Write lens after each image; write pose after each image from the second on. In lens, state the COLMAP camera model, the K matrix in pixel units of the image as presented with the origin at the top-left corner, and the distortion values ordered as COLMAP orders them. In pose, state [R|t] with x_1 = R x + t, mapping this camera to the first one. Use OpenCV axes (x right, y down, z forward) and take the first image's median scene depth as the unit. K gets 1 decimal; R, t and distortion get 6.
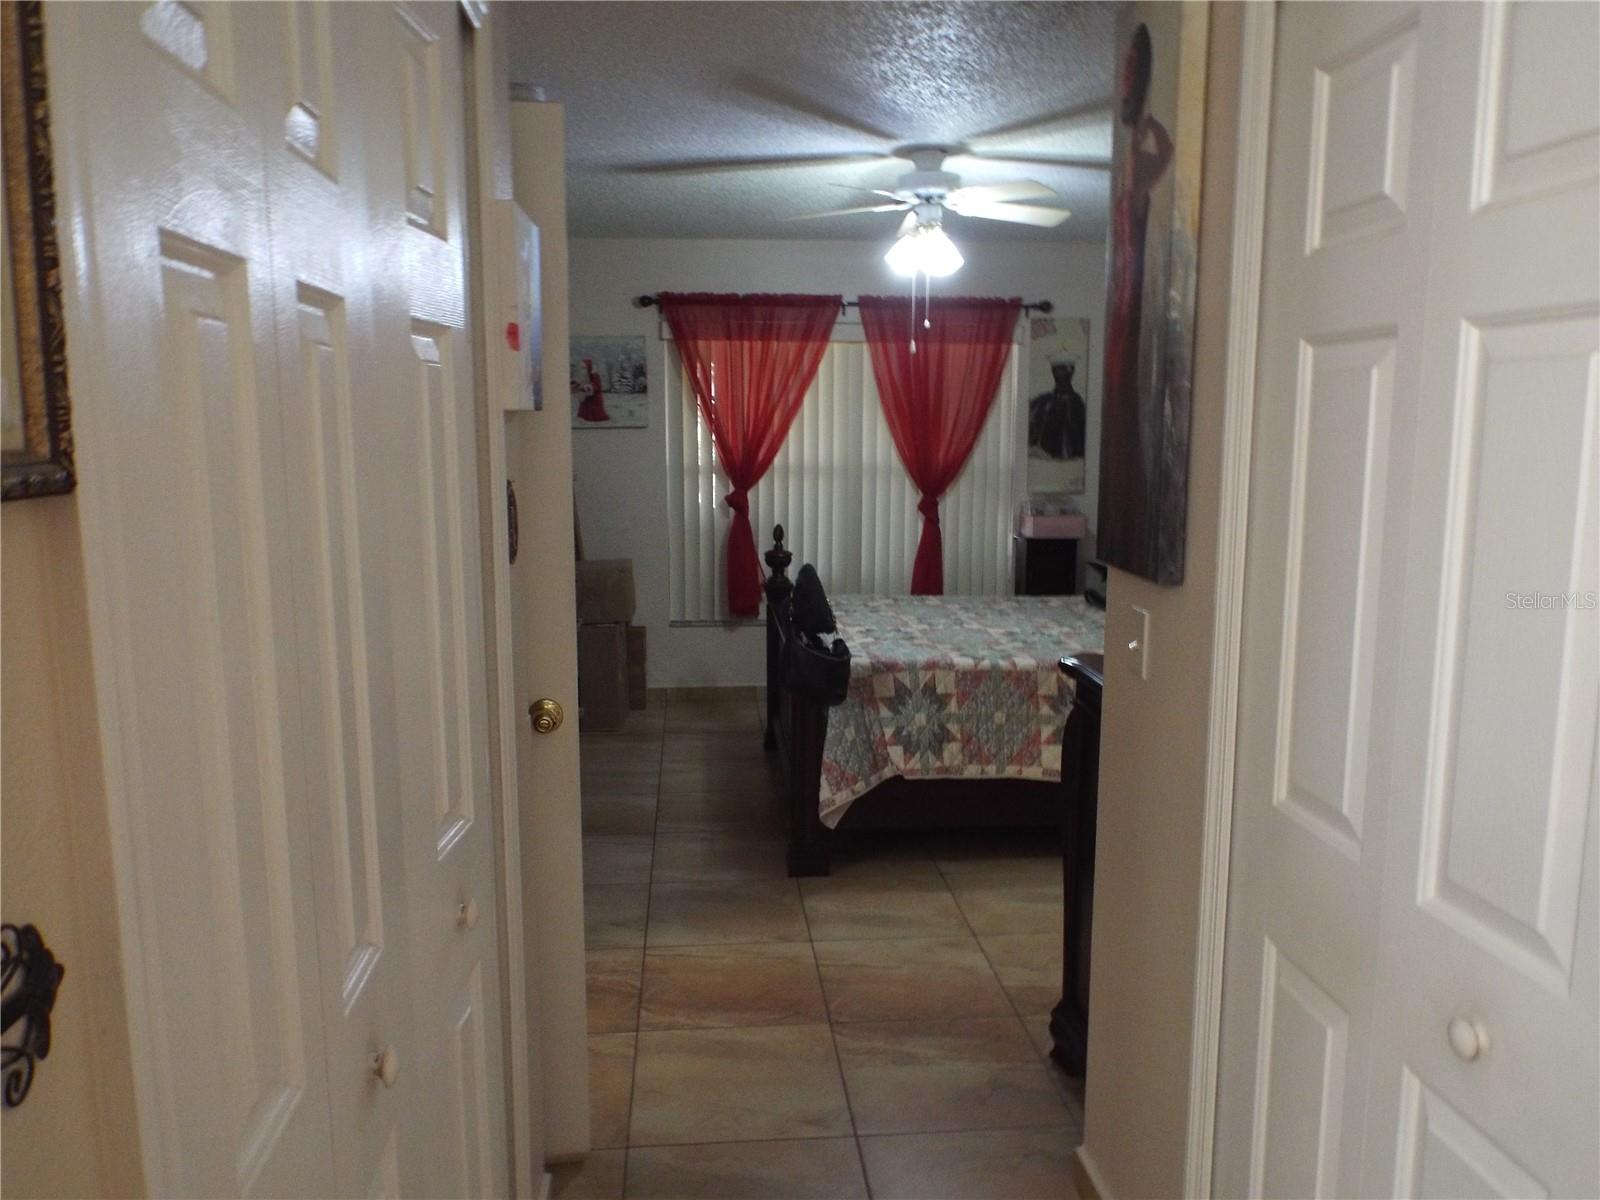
lens RADIAL K [[1205.2, 0, 796.8], [0, 1205.2, 597.5], [0, 0, 1]] dist [-0.002933, -0.010720]
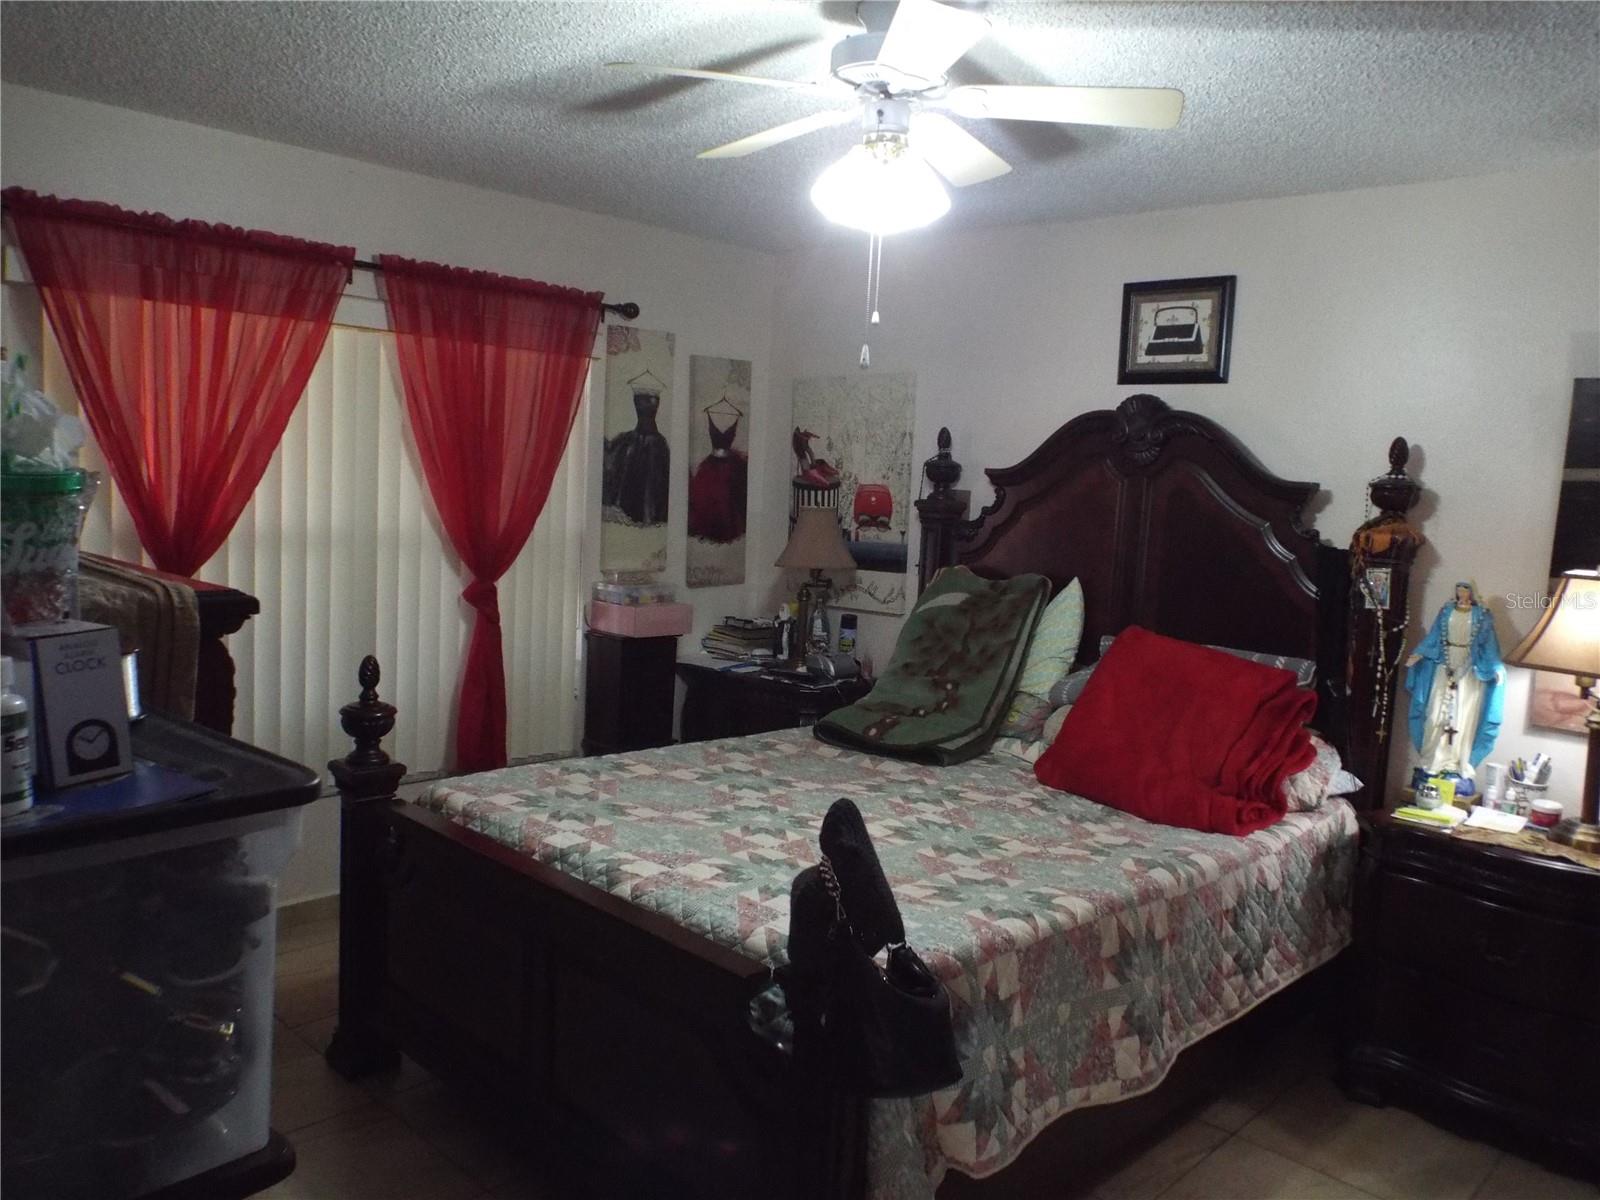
lens RADIAL K [[1205.2, 0, 799.2], [0, 1205.2, 602.8], [0, 0, 1]] dist [-0.002933, -0.010720]
pose [[0.756604, -0.033280, 0.653026, -0.191421], [0.044836, 0.998994, -0.001035, -0.065478], [-0.652335, 0.030062, 0.757335, 0.410711]]
